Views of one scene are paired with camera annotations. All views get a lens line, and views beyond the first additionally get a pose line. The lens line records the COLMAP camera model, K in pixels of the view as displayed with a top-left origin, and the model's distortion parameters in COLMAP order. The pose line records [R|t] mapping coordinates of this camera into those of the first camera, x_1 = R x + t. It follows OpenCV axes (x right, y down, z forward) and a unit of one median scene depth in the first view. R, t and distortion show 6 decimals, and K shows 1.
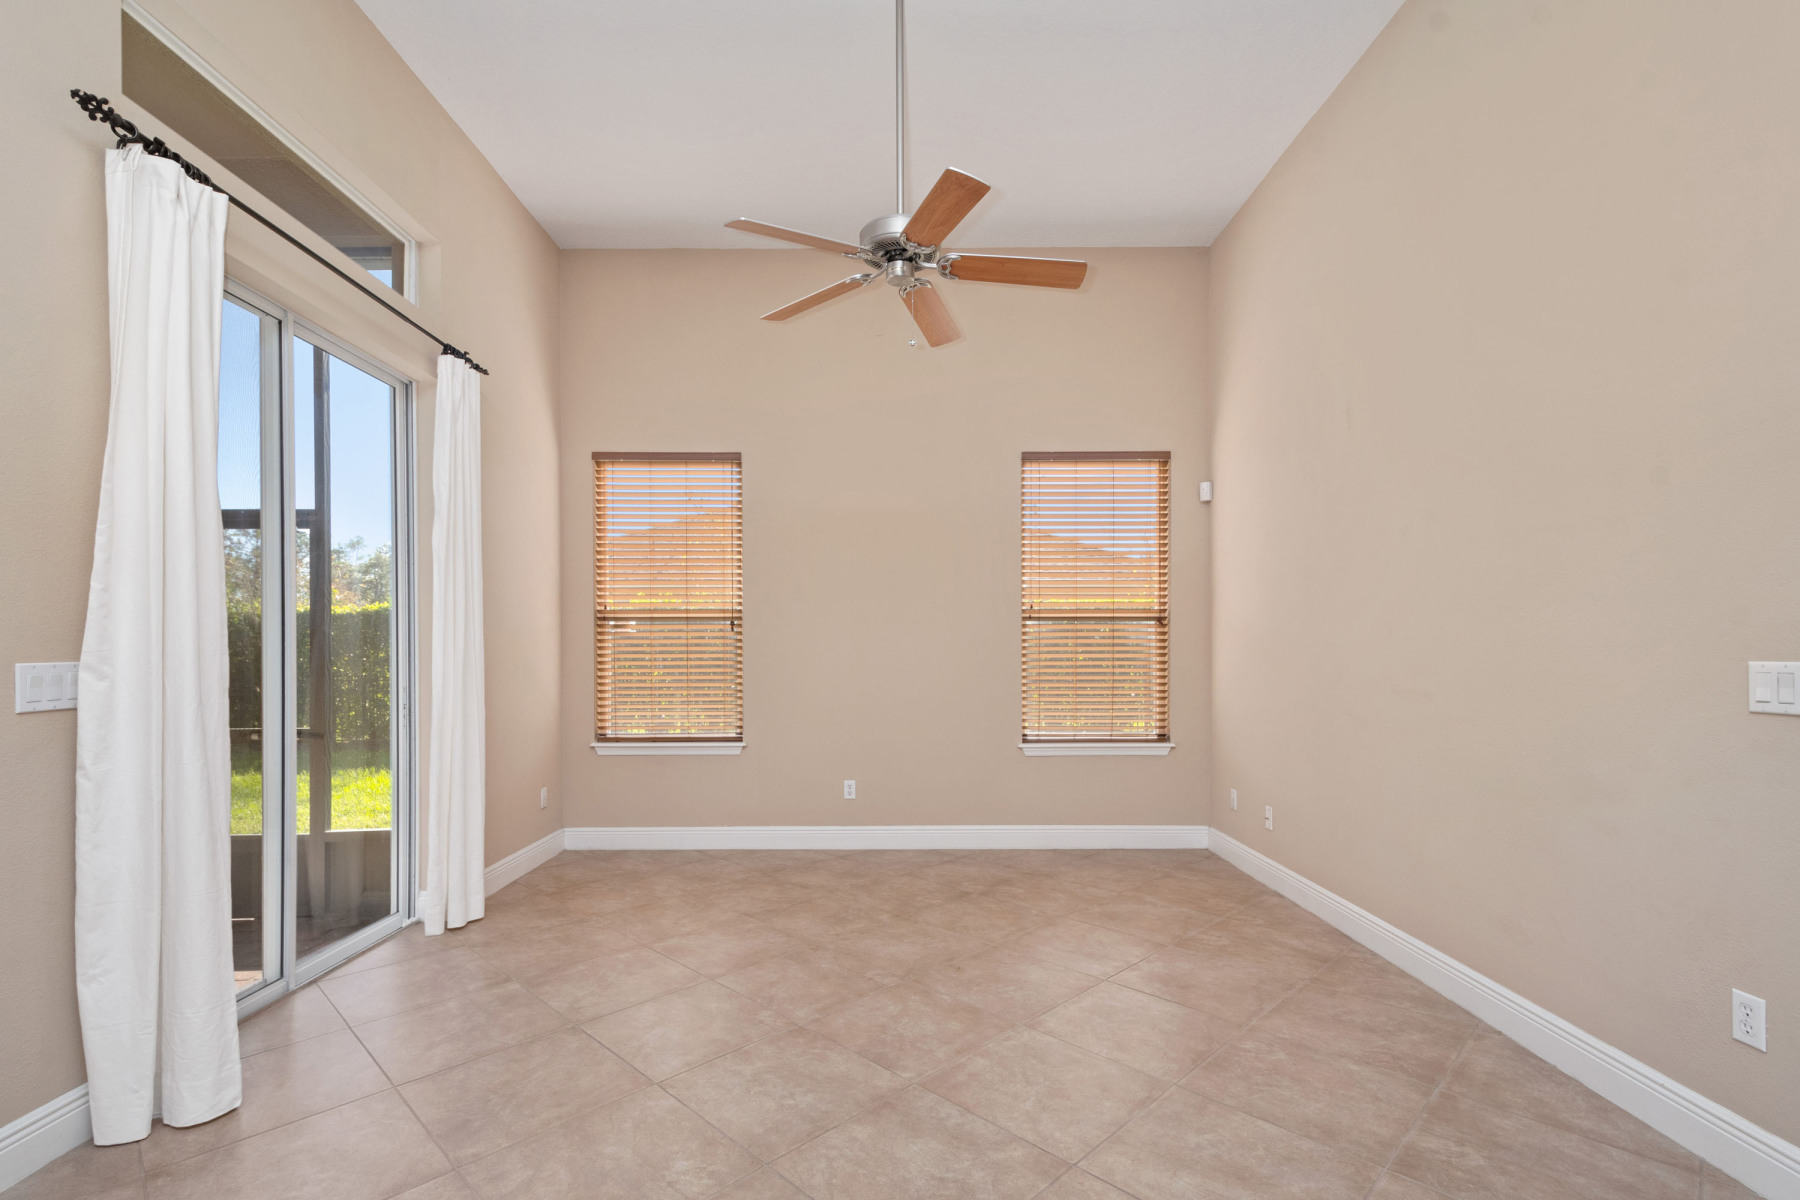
lens RADIAL K [[821.2, 0, 892.3], [0, 821.2, 647.6], [0, 0, 1]] dist [0.001477, -0.000264]
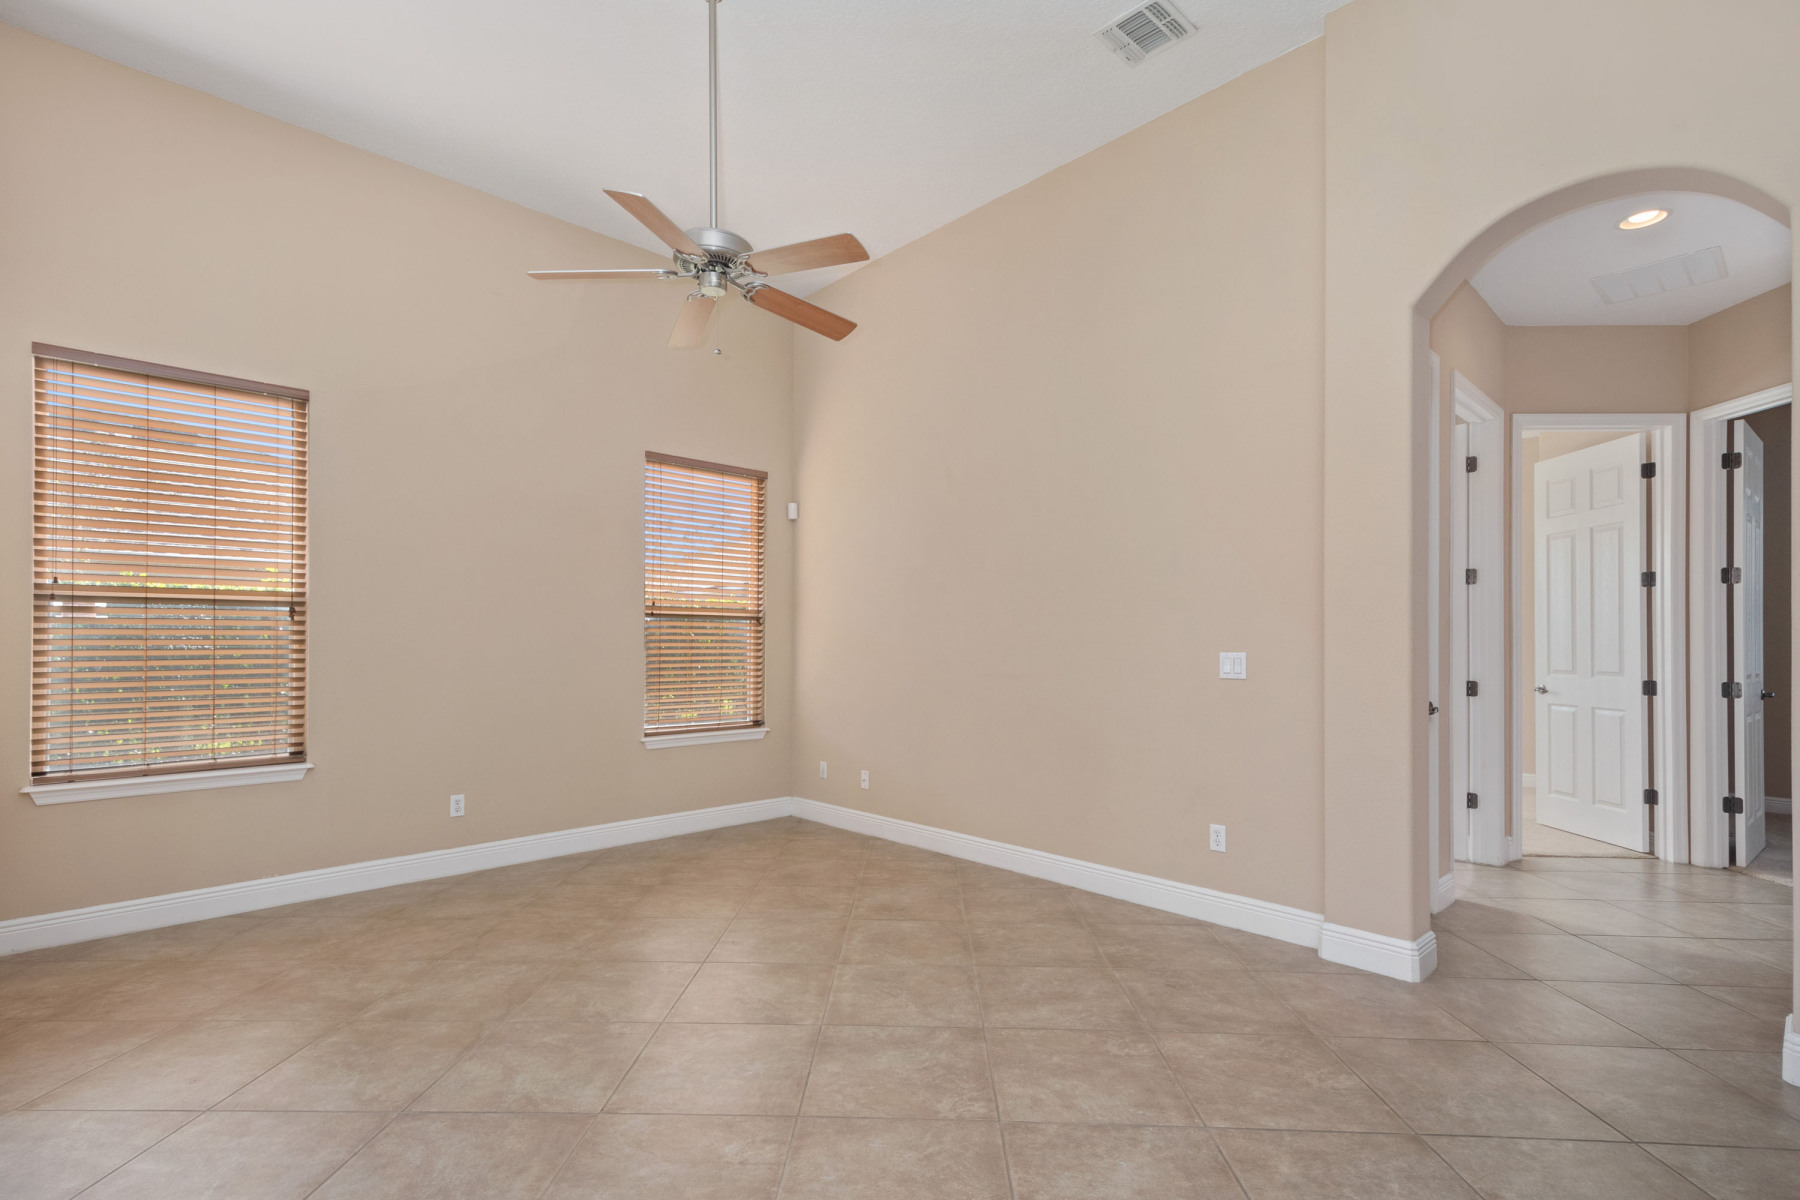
lens RADIAL K [[821.2, 0, 892.3], [0, 821.2, 647.6], [0, 0, 1]] dist [0.001477, -0.000264]
pose [[0.721425, 0.001153, 0.692491, -0.326712], [-0.004429, 0.999986, 0.002949, 0.000746], [-0.692478, -0.005194, 0.721420, 0.053760]]
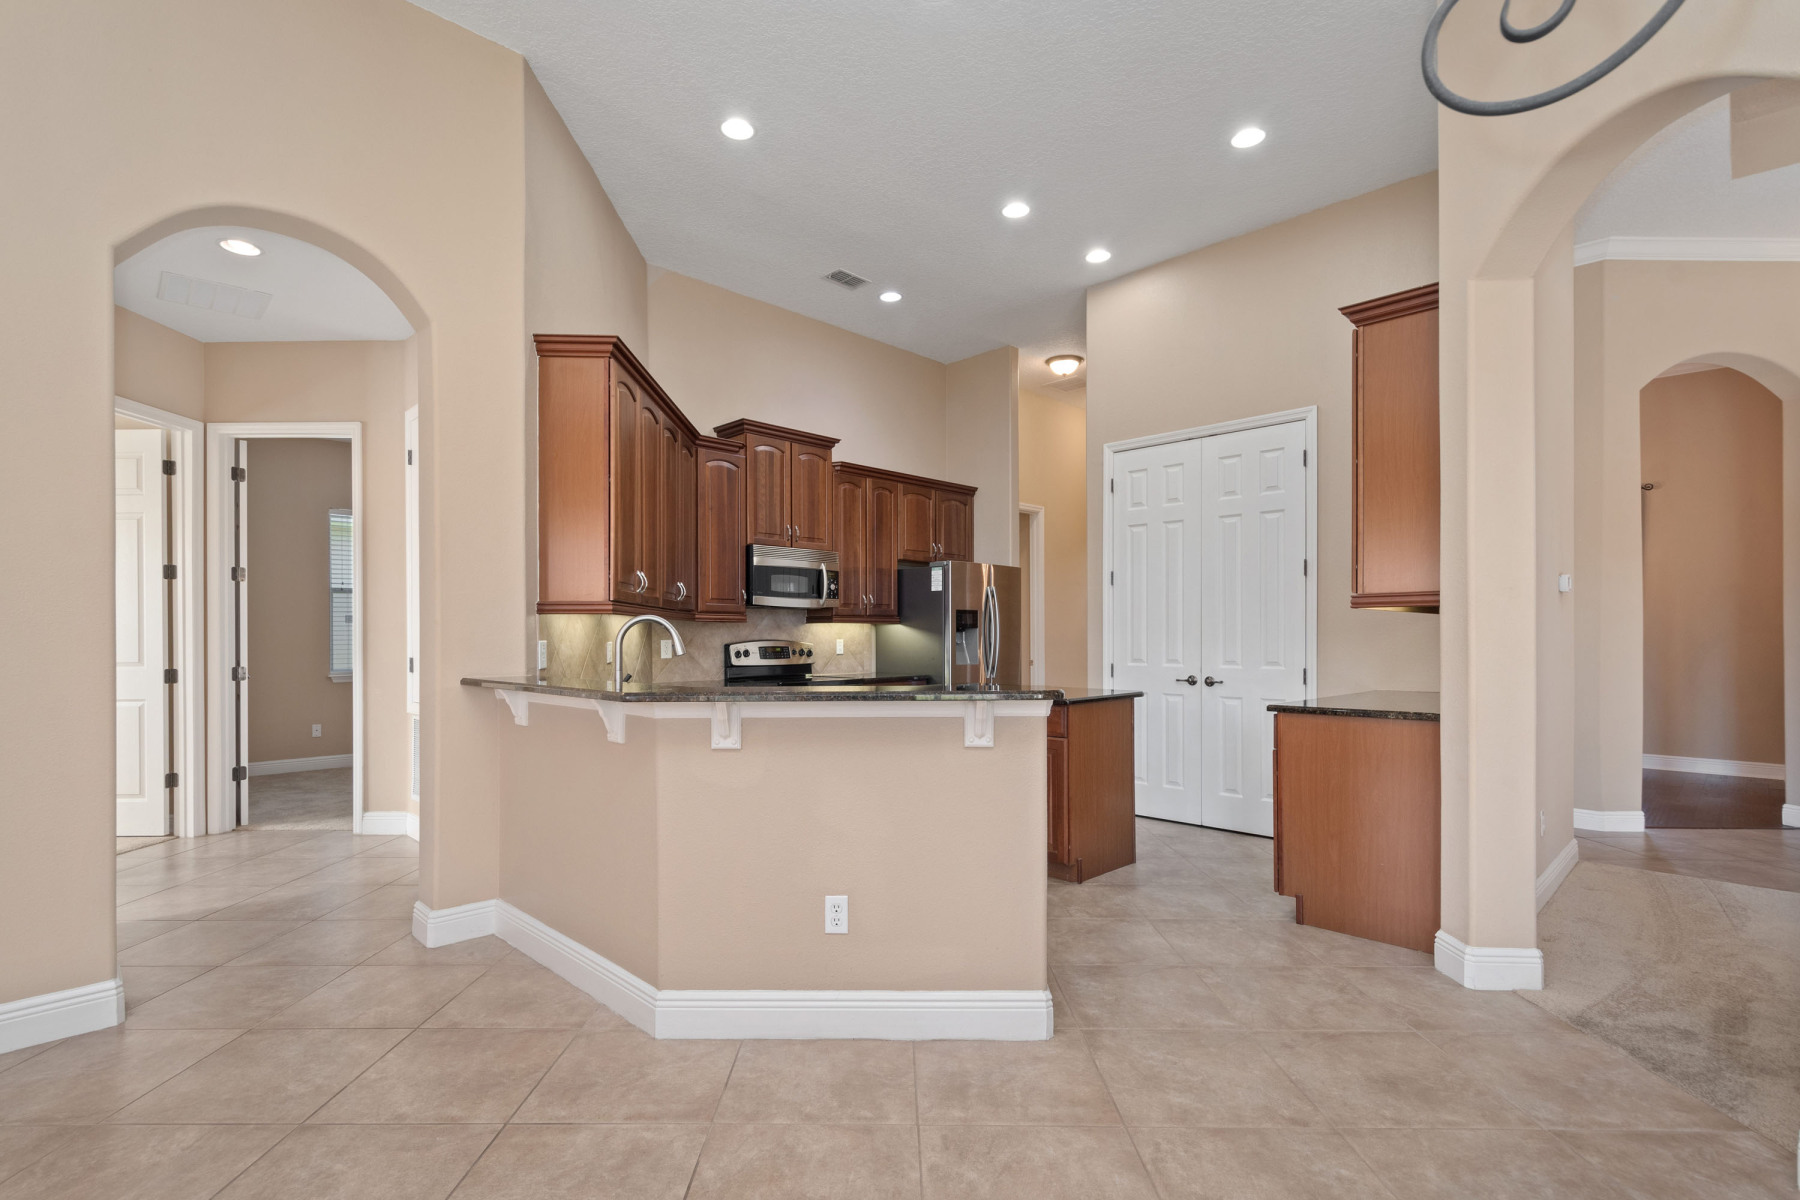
lens RADIAL K [[850.2, 0, 859.0], [0, 850.2, 631.6], [0, 0, 1]] dist [0.012663, -0.000407]
pose [[-0.700718, 0.005371, 0.713418, -0.357776], [0.003542, 0.999986, -0.004050, -0.000302], [-0.713429, -0.000310, -0.700727, 0.272218]]
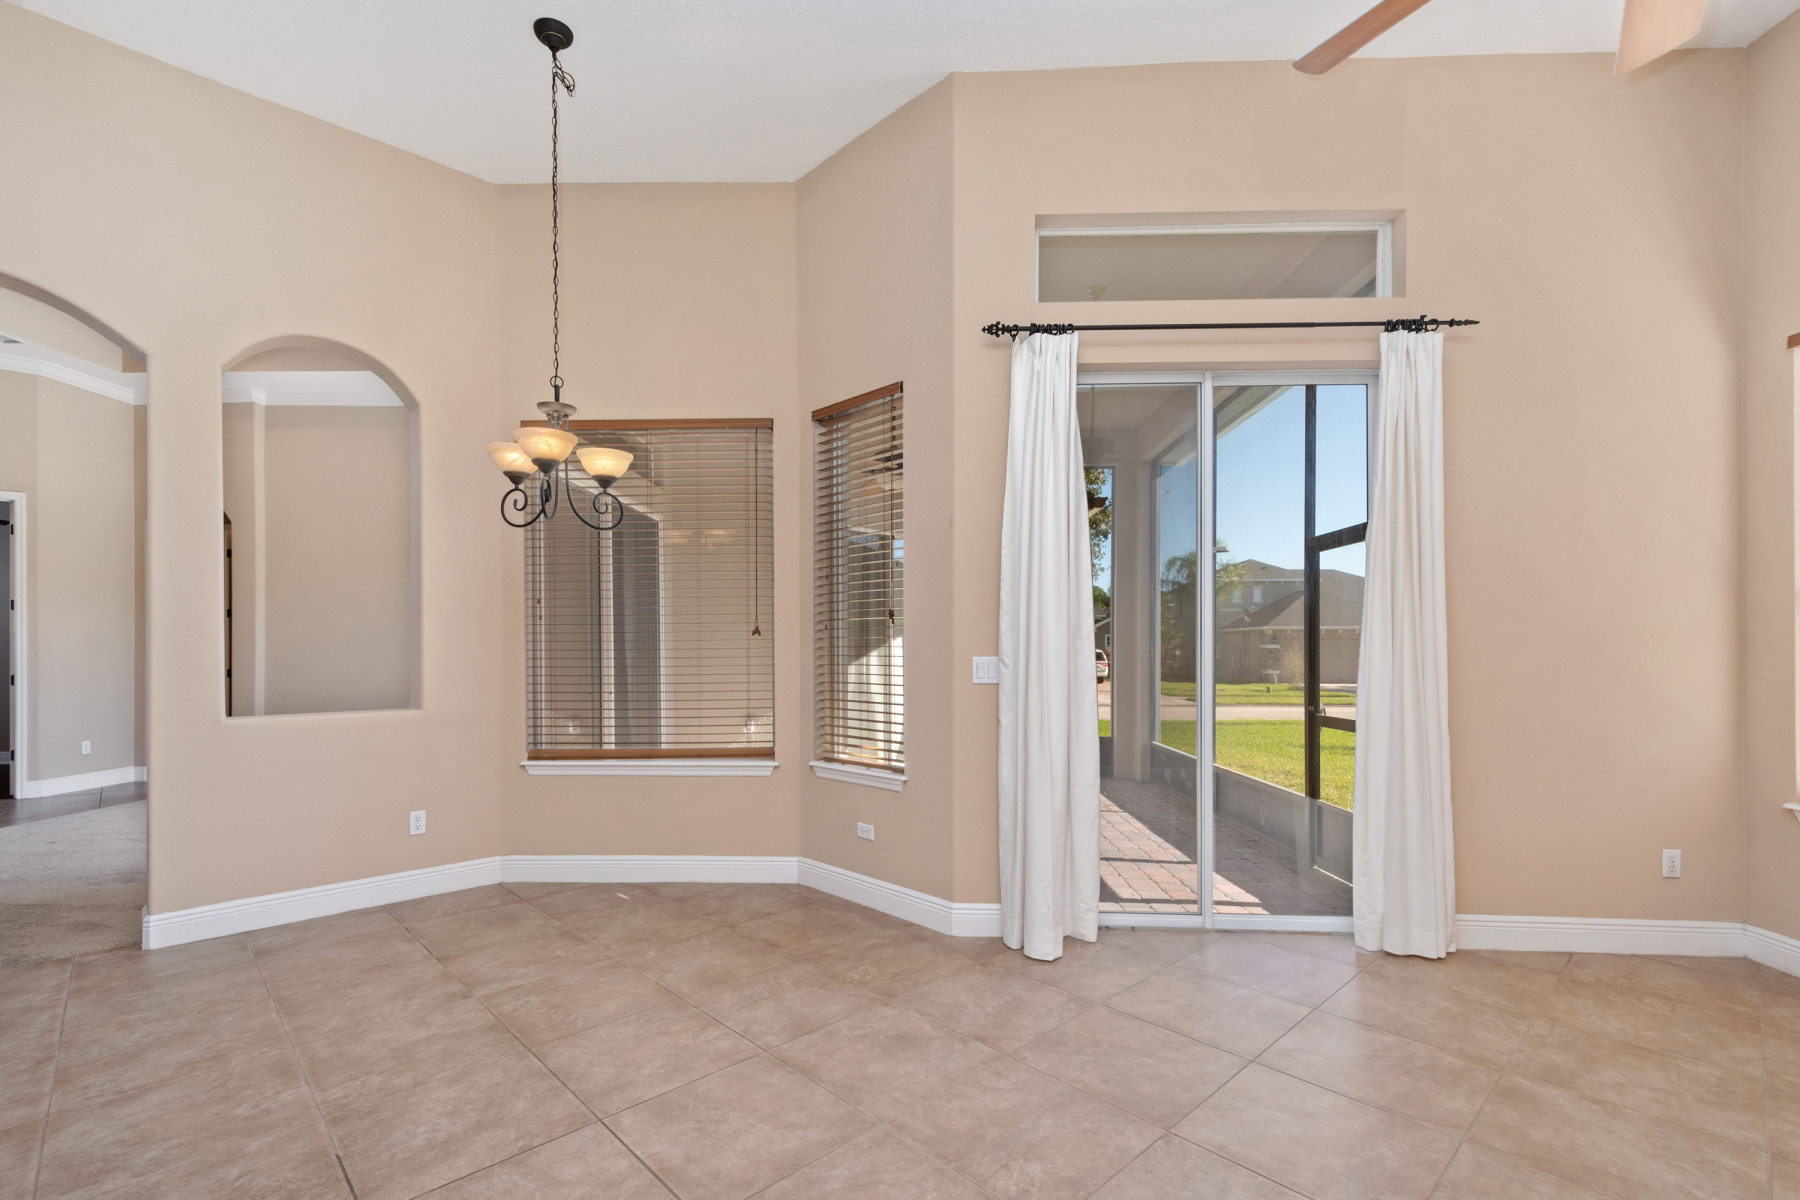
lens RADIAL K [[795.7, 0, 879.8], [0, 795.7, 648.4], [0, 0, 1]] dist [0.014022, 0.000341]
pose [[-0.028655, 0.001842, -0.999588, 0.280013], [0.003578, 0.999992, 0.001740, -0.002938], [0.999583, -0.003527, -0.028661, 0.335162]]
